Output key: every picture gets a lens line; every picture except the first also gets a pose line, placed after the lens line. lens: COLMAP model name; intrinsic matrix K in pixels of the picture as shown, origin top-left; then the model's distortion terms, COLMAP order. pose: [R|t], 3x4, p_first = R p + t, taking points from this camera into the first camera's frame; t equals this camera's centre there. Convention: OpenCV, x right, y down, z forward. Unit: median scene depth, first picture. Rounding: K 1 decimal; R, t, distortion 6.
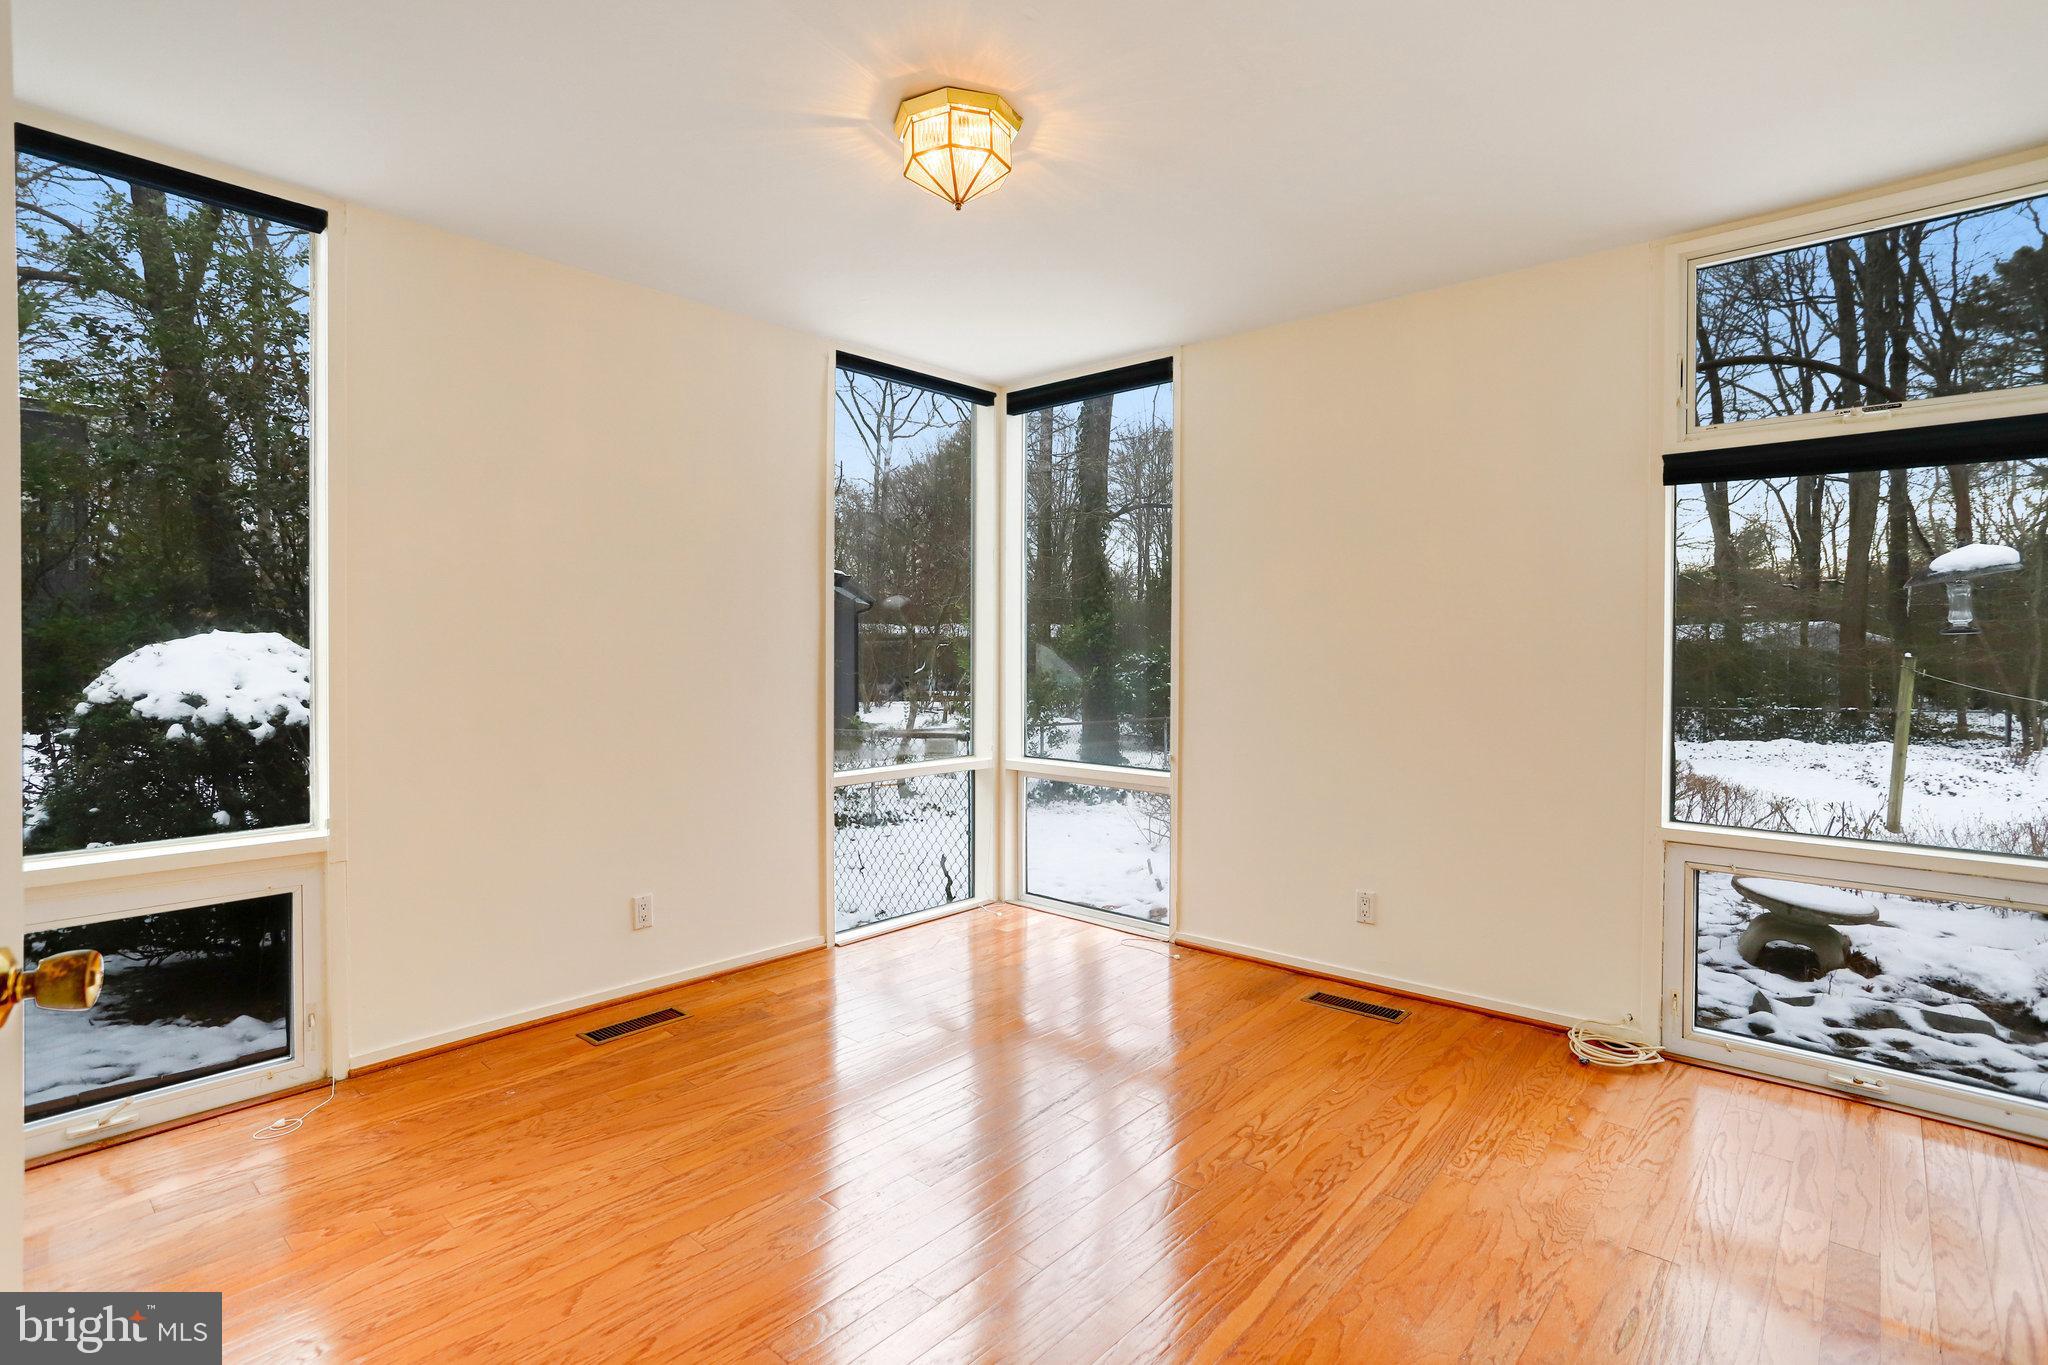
lens RADIAL K [[997.5, 0, 1030.4], [0, 997.5, 671.2], [0, 0, 1]] dist [-0.060069, 0.030111]
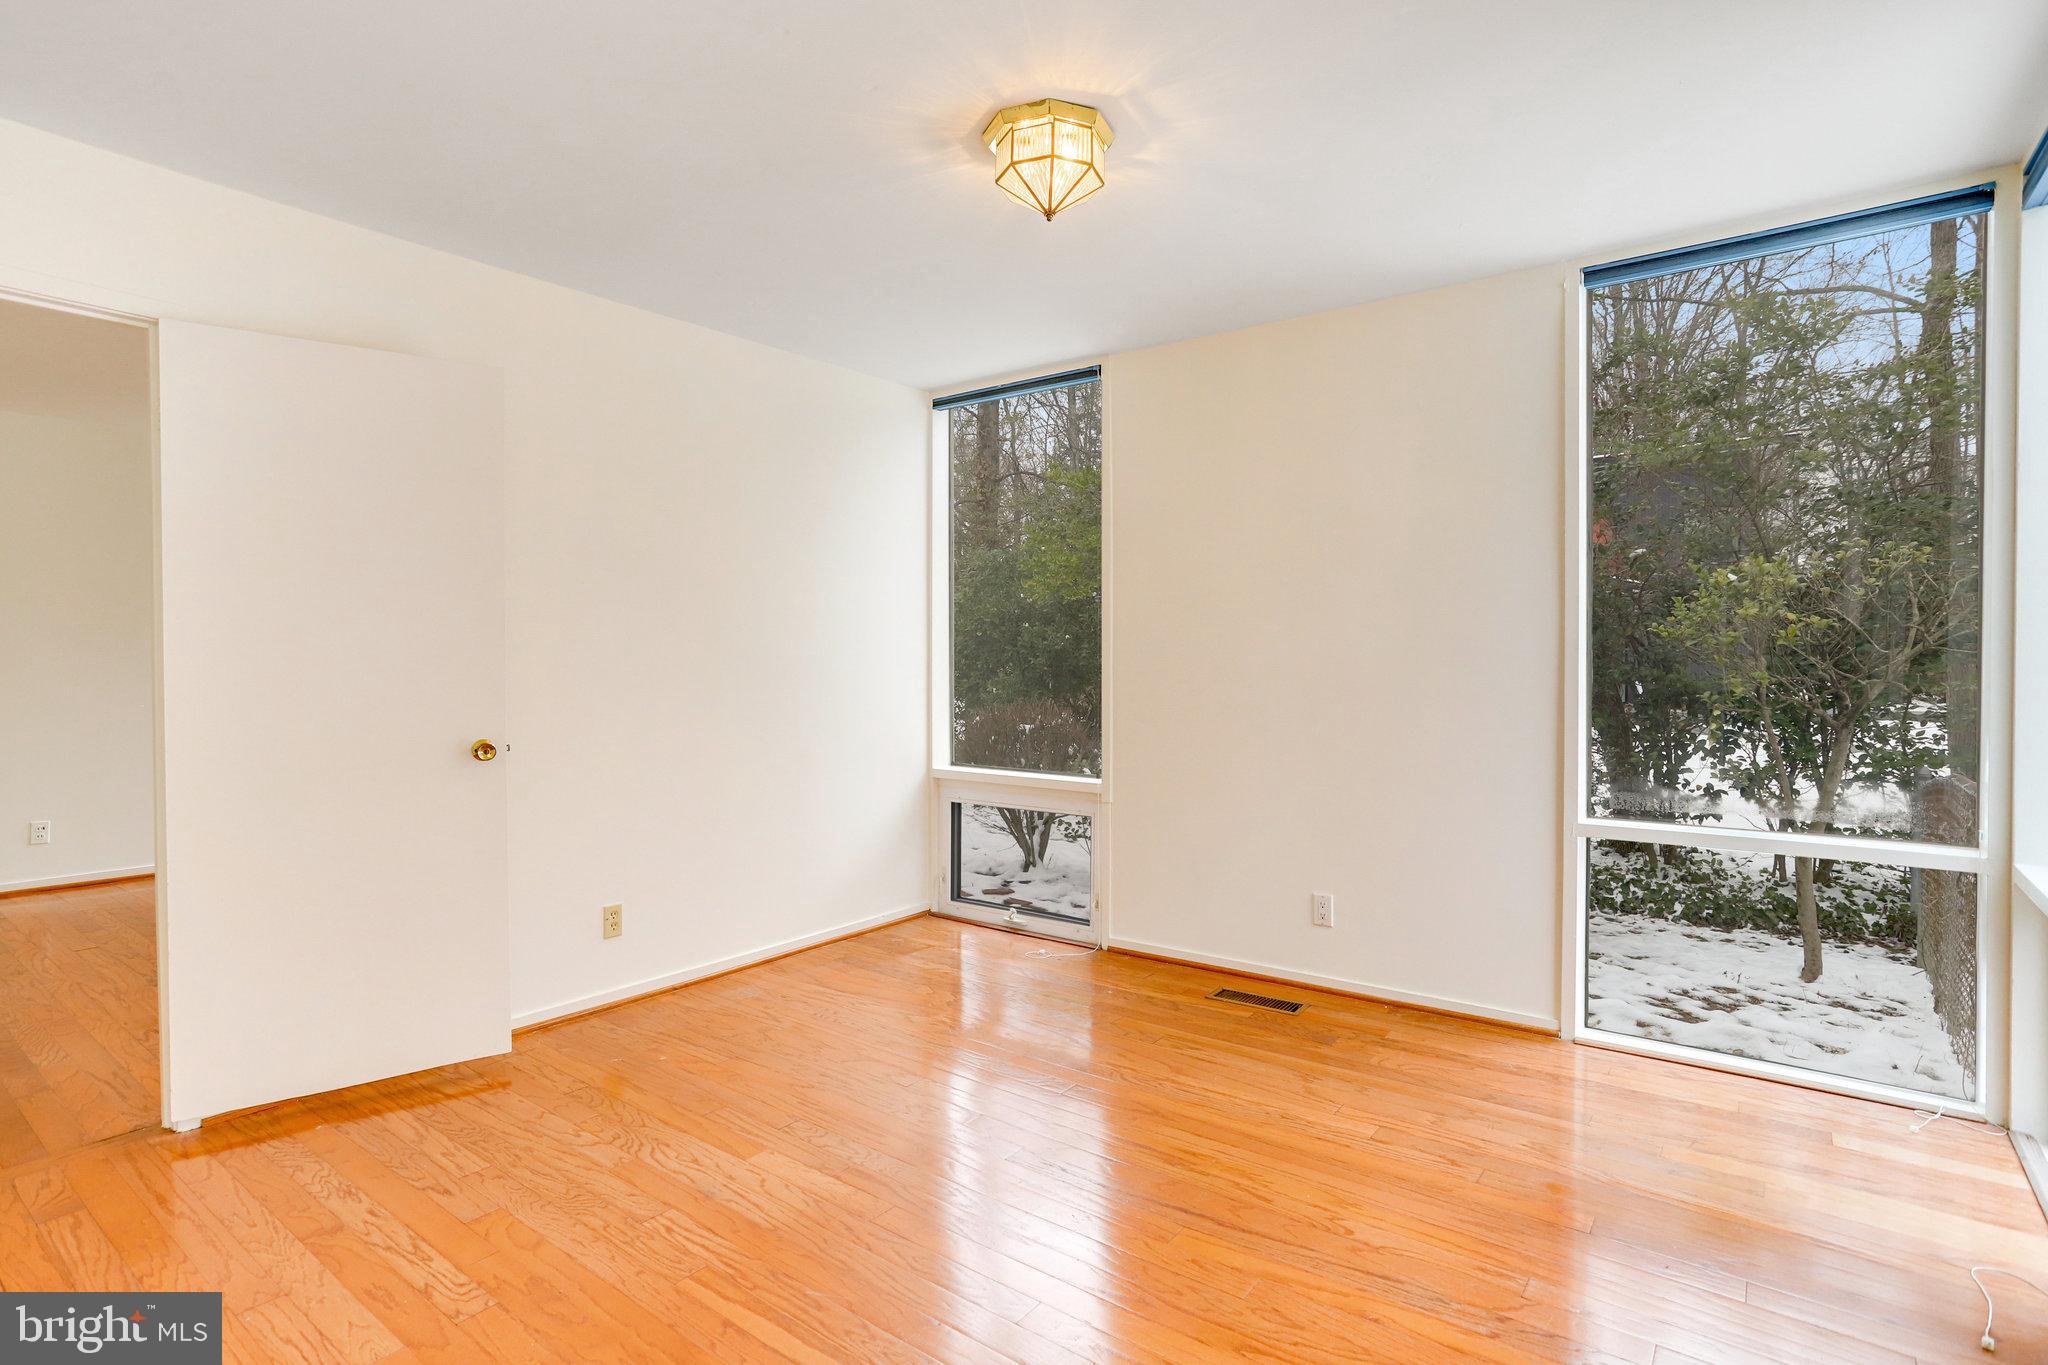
lens RADIAL K [[997.5, 0, 1030.4], [0, 997.5, 671.2], [0, 0, 1]] dist [-0.060069, 0.030111]
pose [[0.073452, 0.006823, -0.997275, 0.701250], [-0.019514, 0.999795, 0.005403, -0.008335], [0.997108, 0.019064, 0.073570, 0.685858]]
